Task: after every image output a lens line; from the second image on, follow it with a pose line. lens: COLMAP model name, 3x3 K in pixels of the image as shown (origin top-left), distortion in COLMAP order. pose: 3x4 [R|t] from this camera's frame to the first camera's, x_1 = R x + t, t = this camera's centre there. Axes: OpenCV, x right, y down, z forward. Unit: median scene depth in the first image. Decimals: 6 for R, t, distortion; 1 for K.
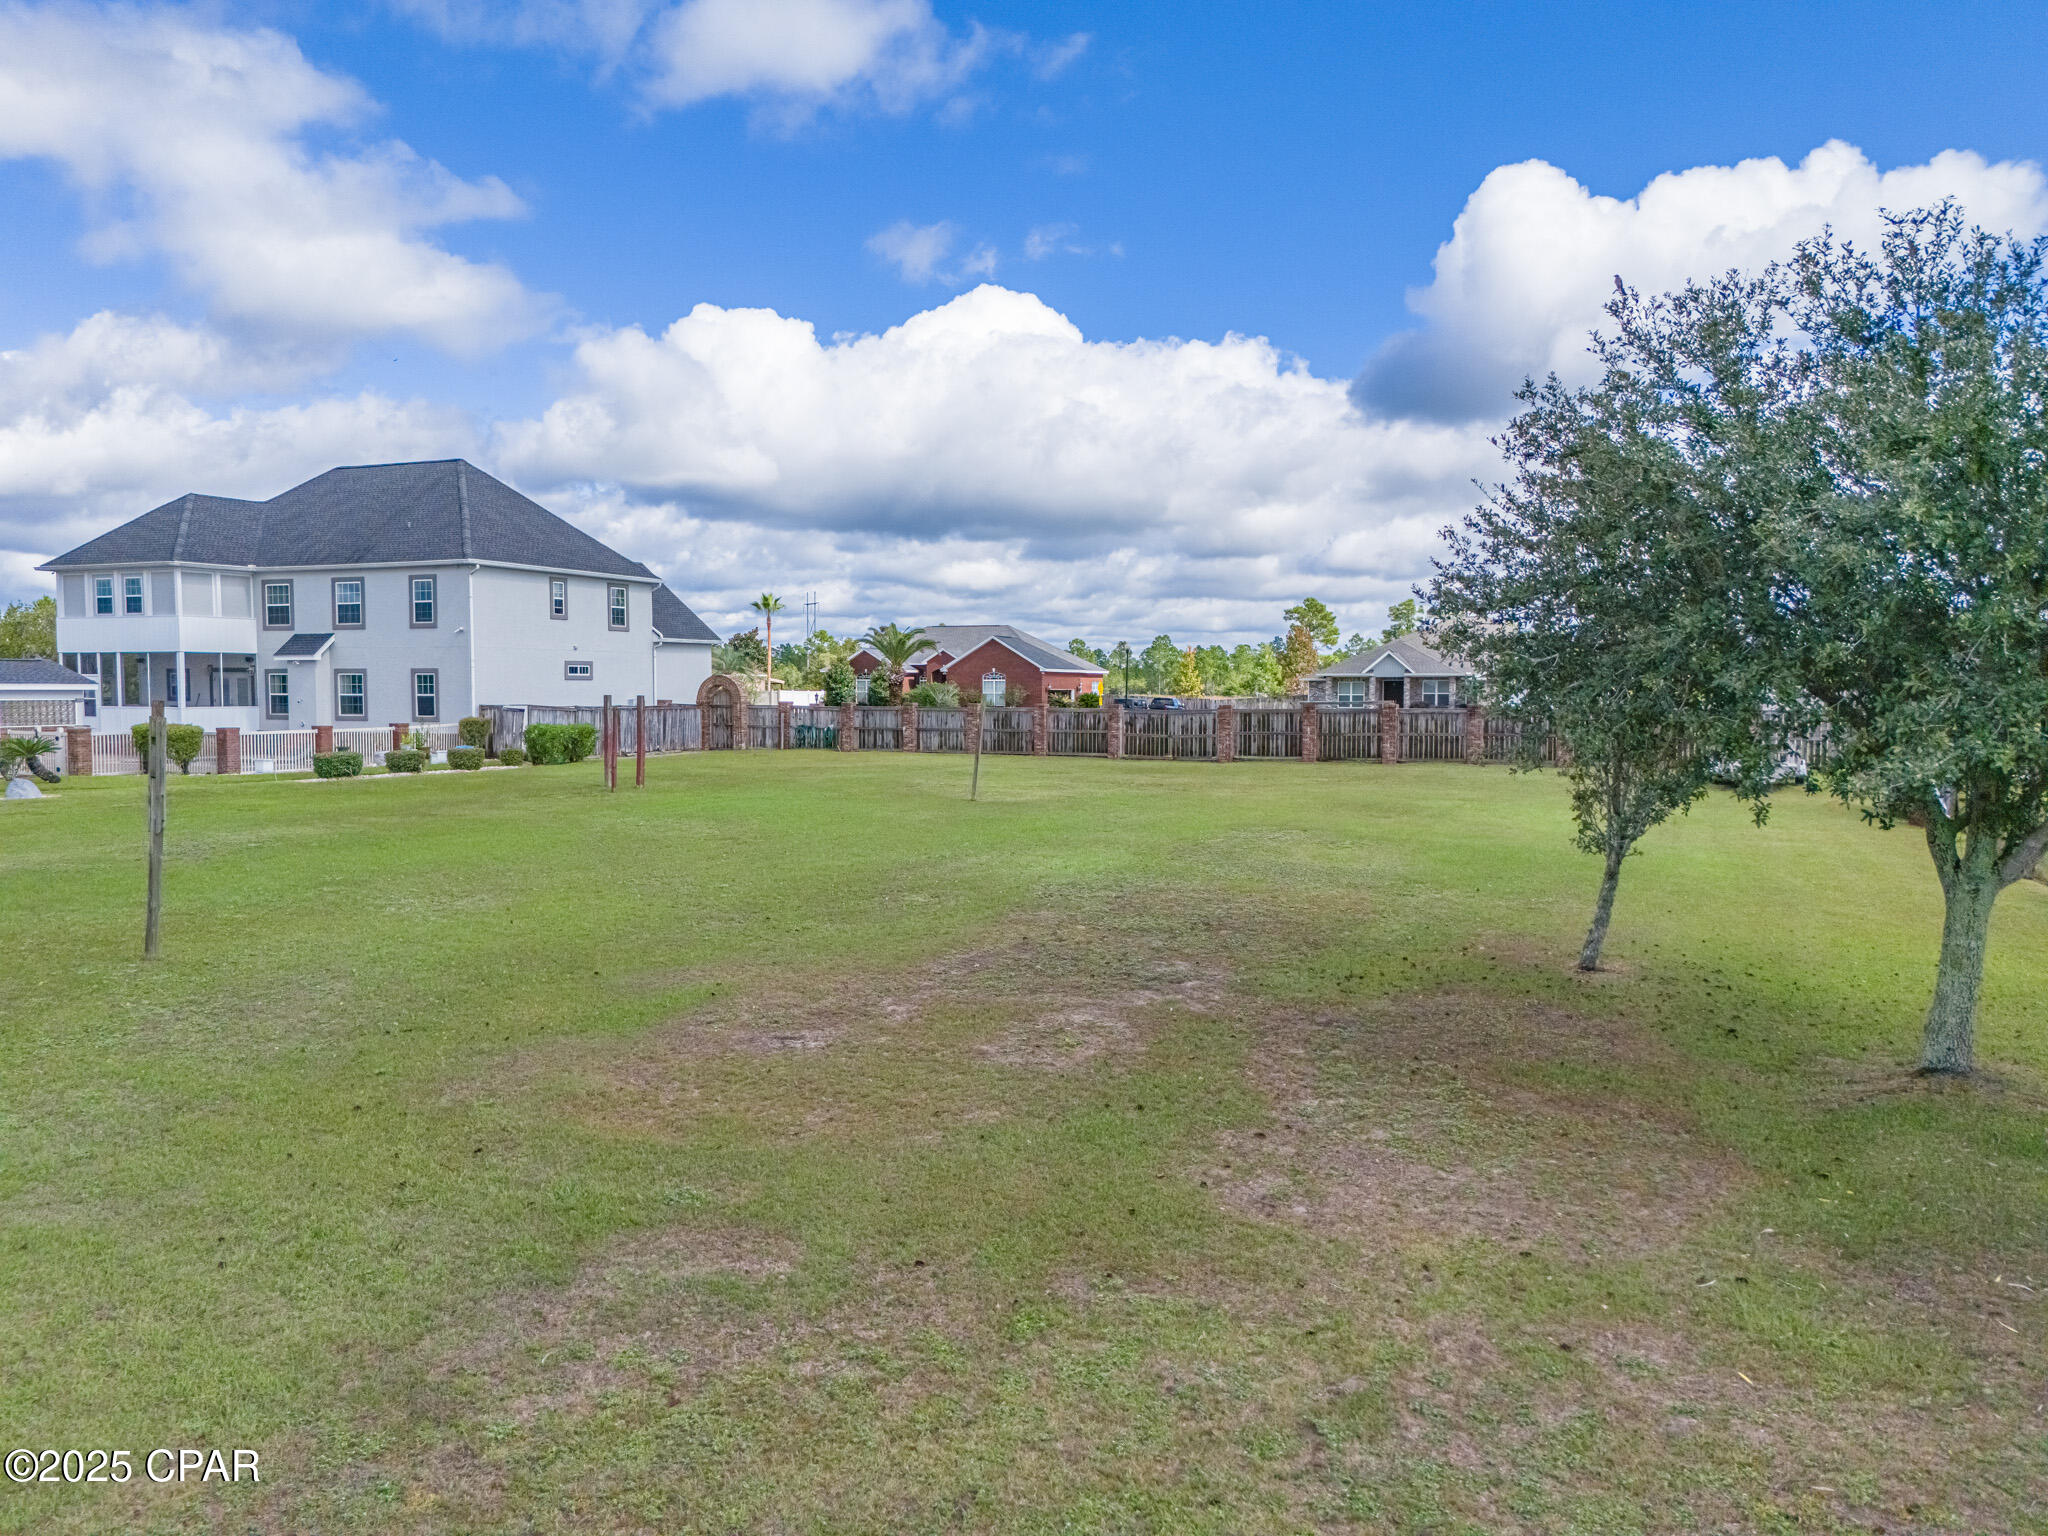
lens RADIAL K [[1507.4, 0, 1028.4], [0, 1507.4, 765.8], [0, 0, 1]] dist [0.063425, -0.056734]
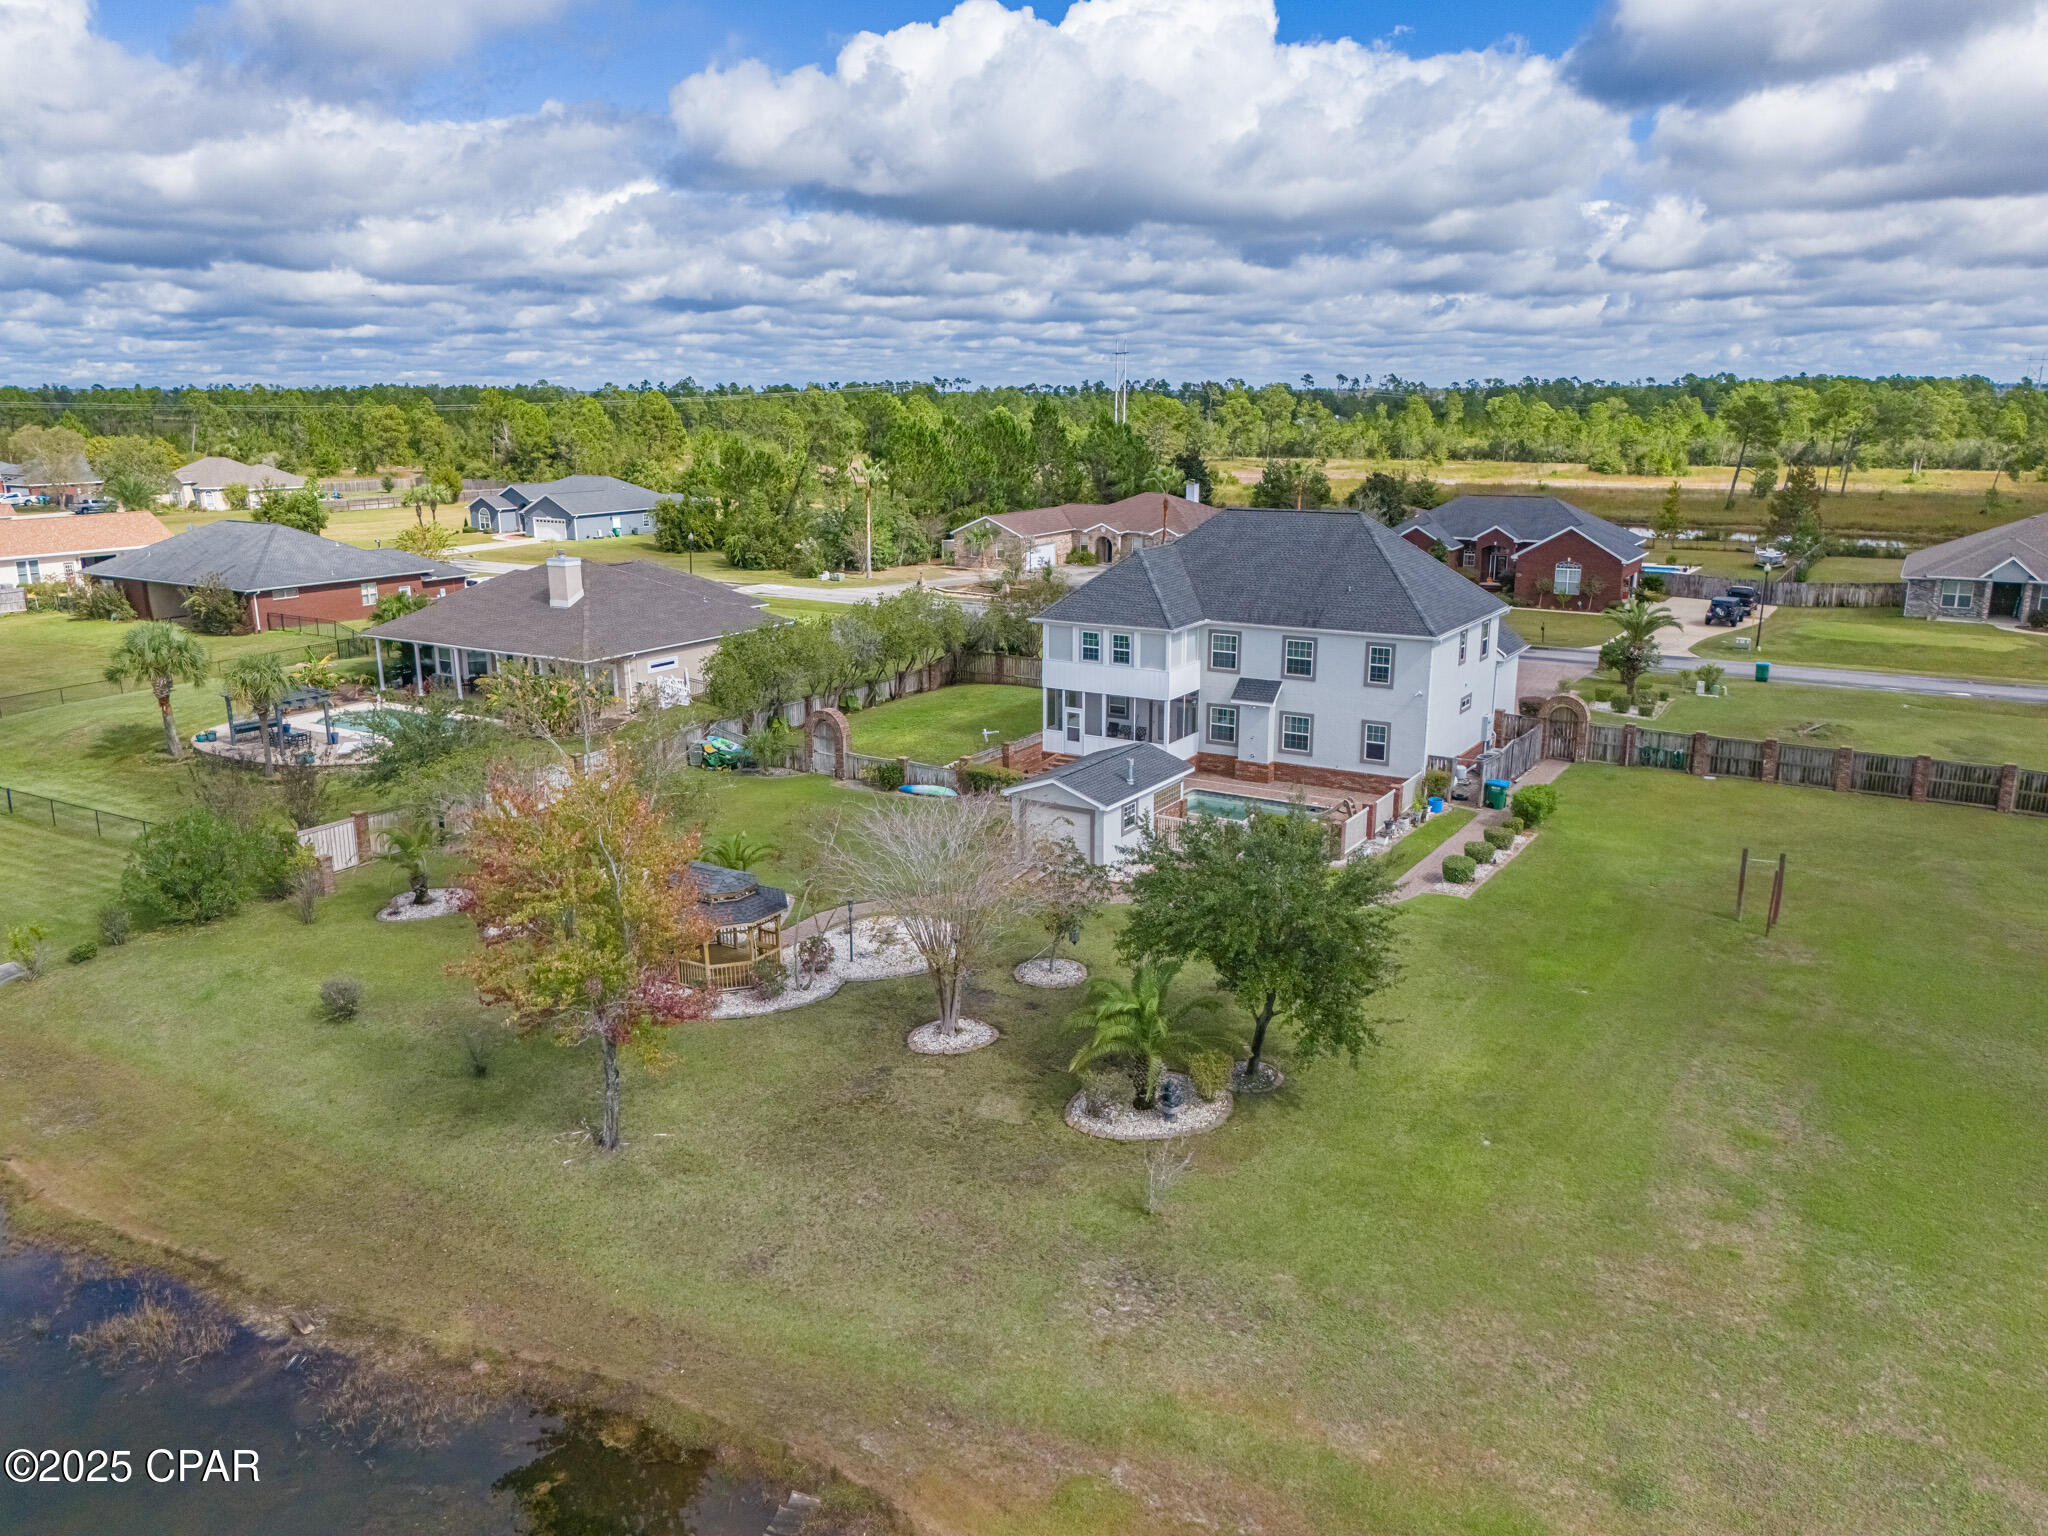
lens RADIAL K [[1507.4, 0, 1028.4], [0, 1507.4, 765.8], [0, 0, 1]] dist [0.063425, -0.056734]
pose [[0.989783, 0.029100, -0.139580, -0.487624], [-0.002446, 0.982272, 0.187443, -0.243533], [0.142561, -0.185186, 0.972308, -0.185387]]
